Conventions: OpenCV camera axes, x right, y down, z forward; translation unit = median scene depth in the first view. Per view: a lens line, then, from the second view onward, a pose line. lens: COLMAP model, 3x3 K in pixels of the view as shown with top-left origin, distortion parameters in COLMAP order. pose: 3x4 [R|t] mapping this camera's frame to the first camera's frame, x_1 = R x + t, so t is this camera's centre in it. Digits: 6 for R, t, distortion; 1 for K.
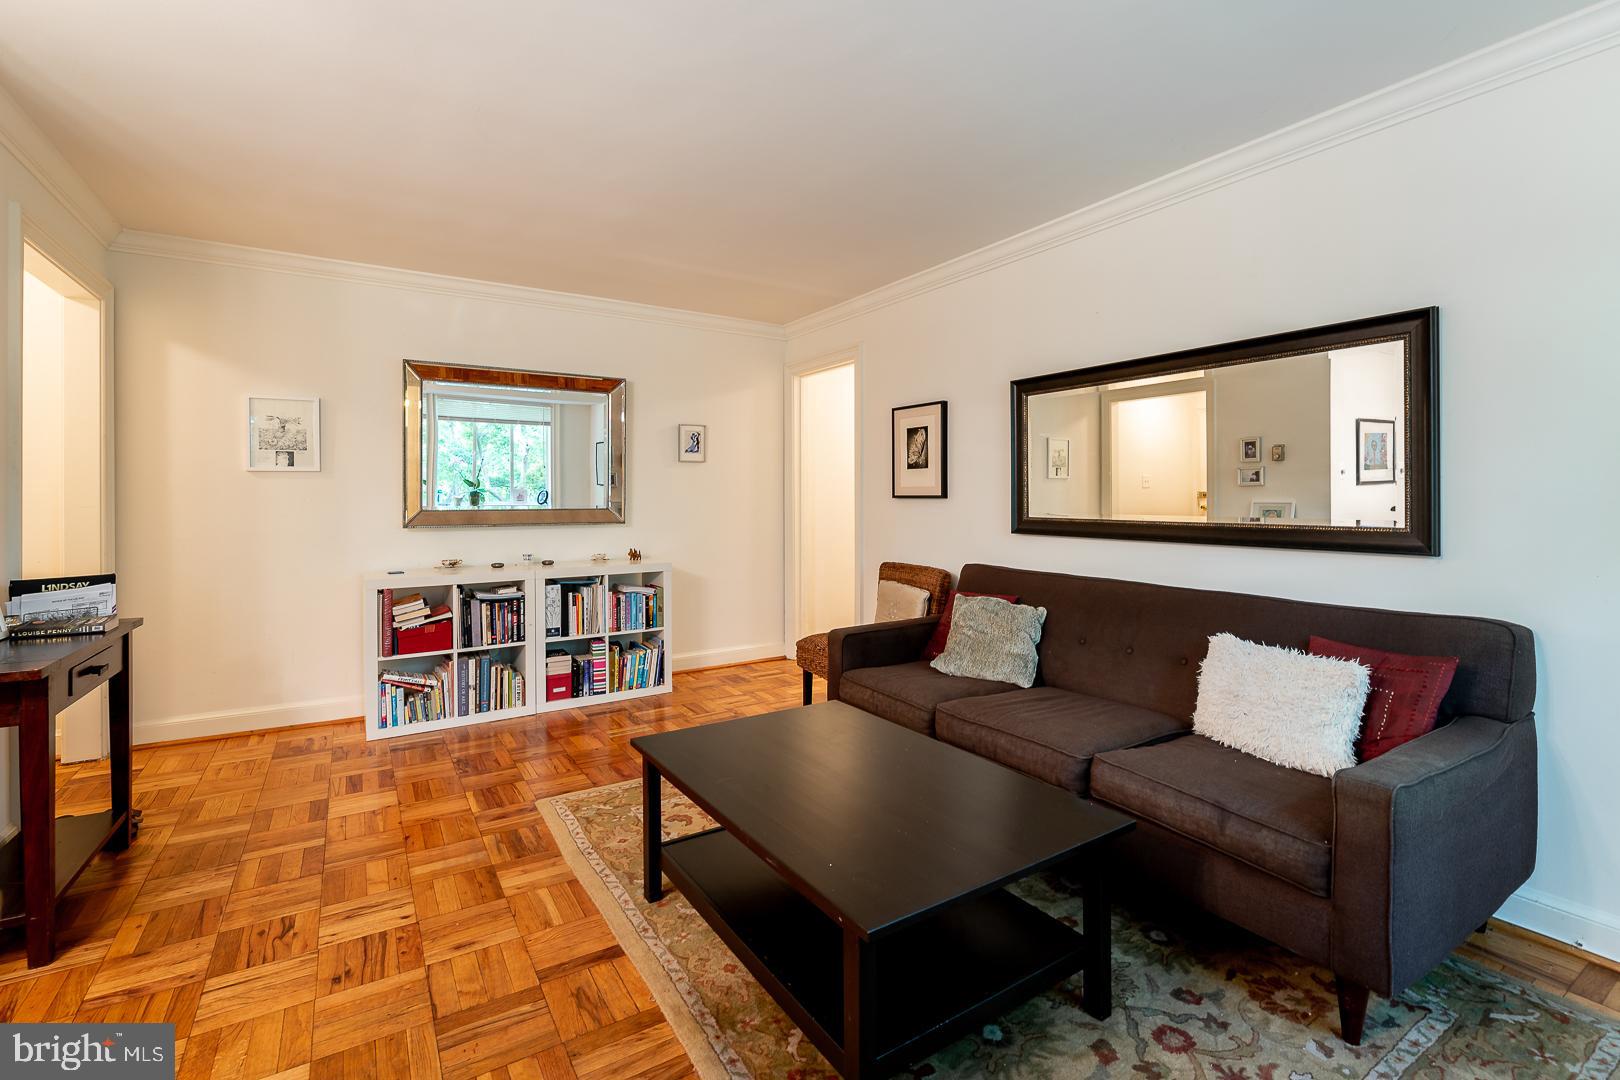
lens RADIAL K [[737.1, 0, 837.2], [0, 737.1, 498.5], [0, 0, 1]] dist [-0.001190, 0.000009]
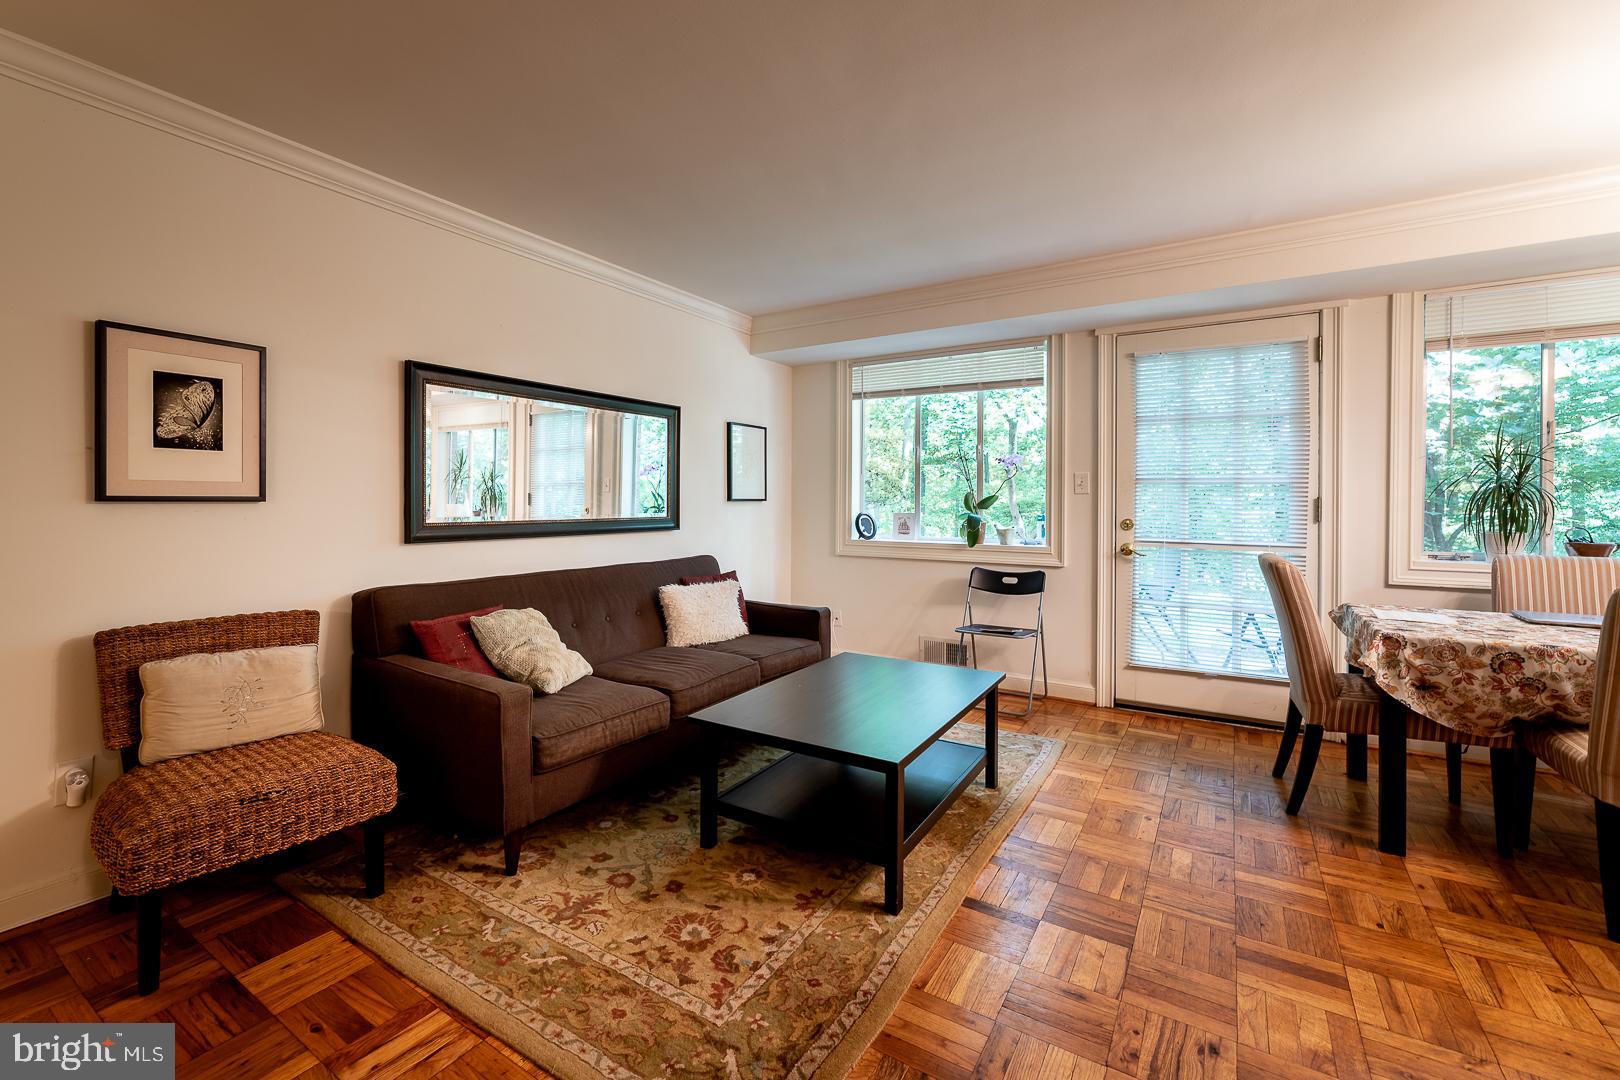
lens RADIAL K [[694.2, 0, 761.6], [0, 694.2, 505.0], [0, 0, 1]] dist [-0.001692, -0.000125]
pose [[-0.375473, -0.005351, 0.926818, -0.738199], [0.000277, 0.999983, 0.005886, -0.001100], [-0.926833, 0.002467, -0.375465, 1.076392]]
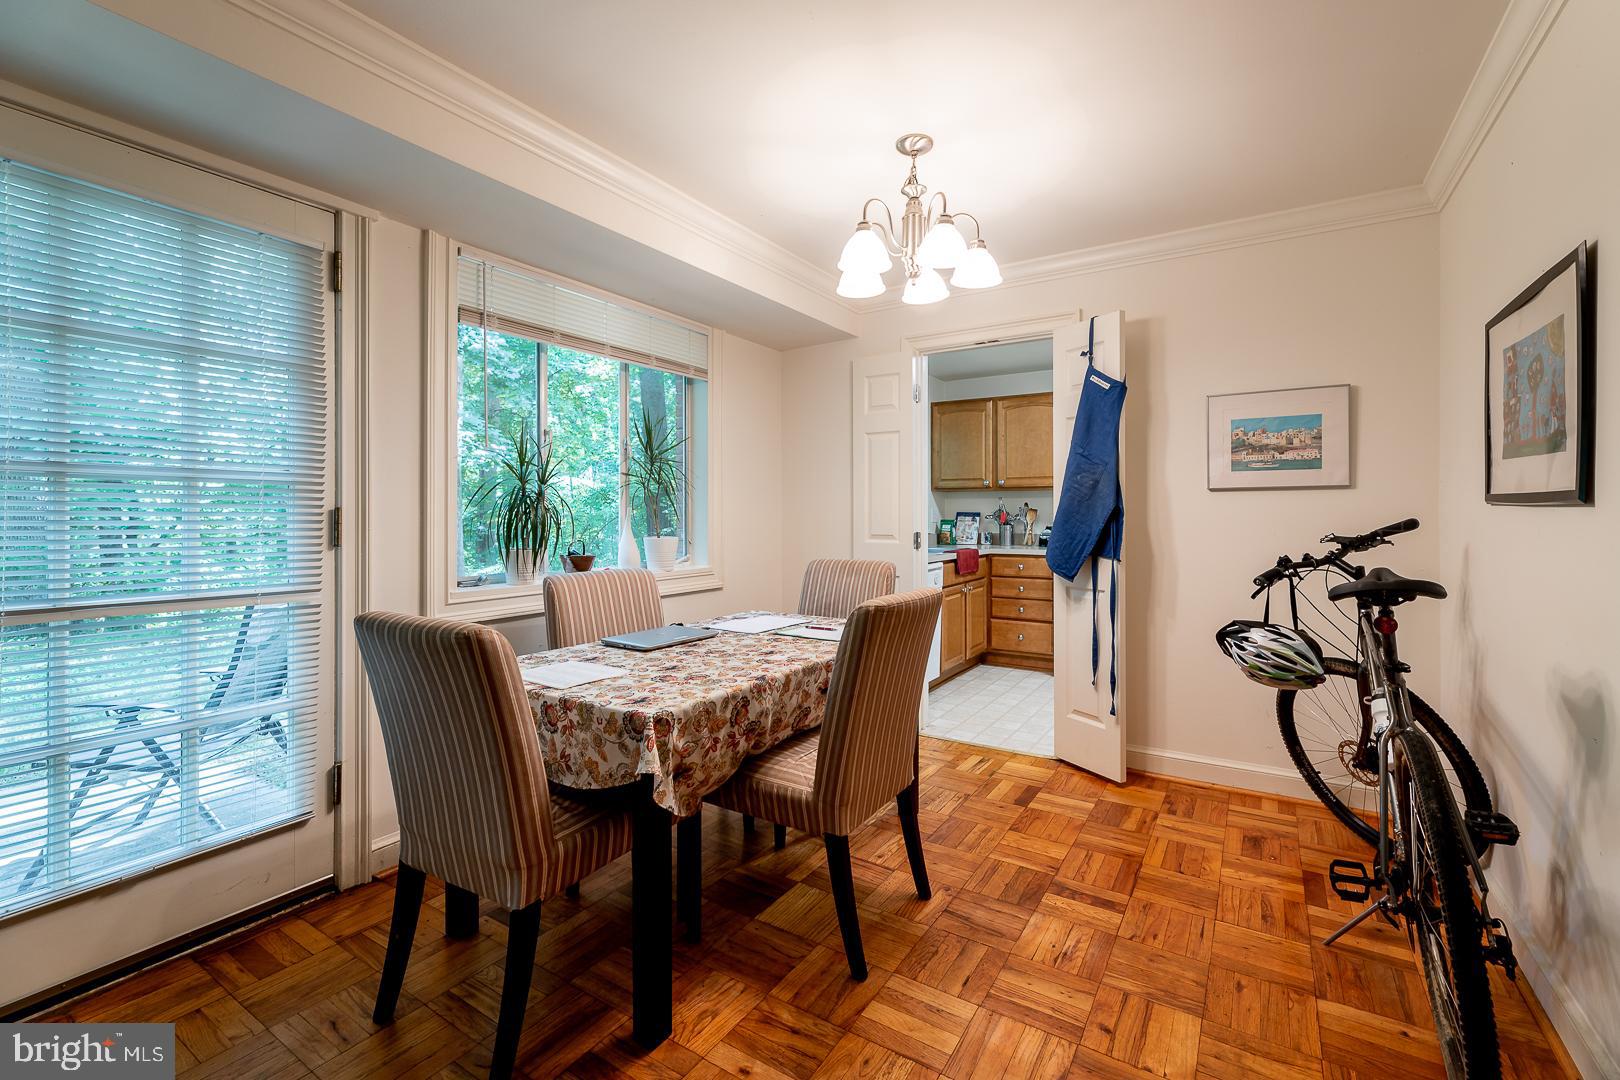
lens RADIAL K [[685.1, 0, 846.4], [0, 685.1, 513.6], [0, 0, 1]] dist [-0.000399, -0.000046]
pose [[-0.909196, 0.002529, -0.416362, -0.209920], [0.001550, 0.999995, 0.002689, -0.001969], [0.416366, 0.001800, -0.909195, 0.661491]]
